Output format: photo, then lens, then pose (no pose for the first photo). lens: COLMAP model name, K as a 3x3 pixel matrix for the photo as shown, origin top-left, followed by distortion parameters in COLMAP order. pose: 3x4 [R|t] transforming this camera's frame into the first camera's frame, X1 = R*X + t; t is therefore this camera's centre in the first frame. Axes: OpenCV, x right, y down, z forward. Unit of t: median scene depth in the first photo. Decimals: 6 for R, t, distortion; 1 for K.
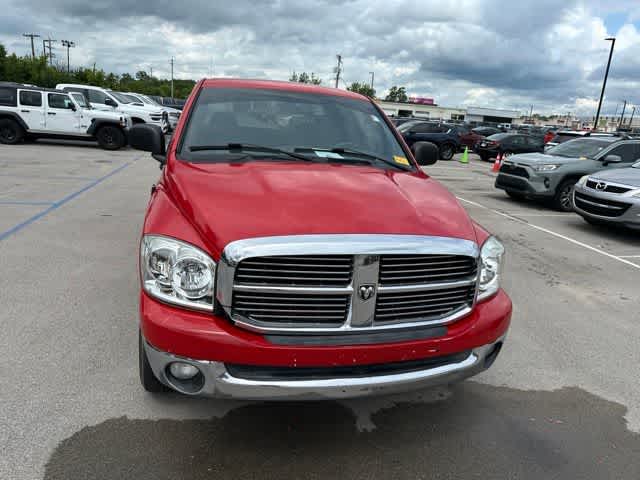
lens RADIAL K [[467.1, 0, 320.0], [0, 467.1, 240.0], [0, 0, 1]] dist [0.001671, 0.002123]
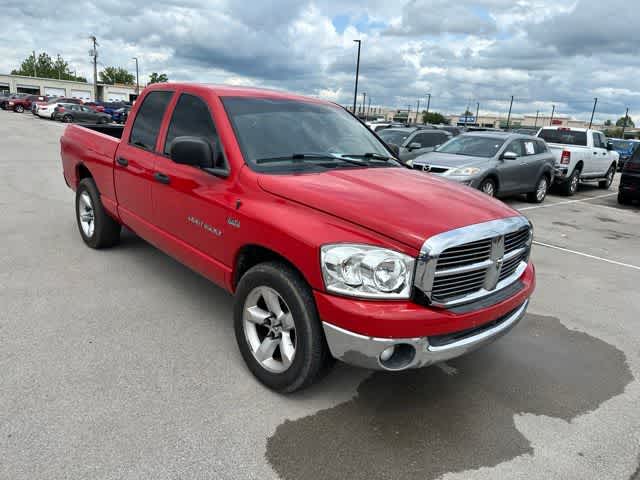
lens RADIAL K [[462.3, 0, 319.3], [0, 462.3, 248.5], [0, 0, 1]] dist [0.047202, -0.043575]
pose [[0.875787, -0.142725, 0.461115, -0.155783], [0.123328, 0.989742, 0.072113, -0.014619], [-0.466677, -0.006287, 0.884405, 0.007626]]
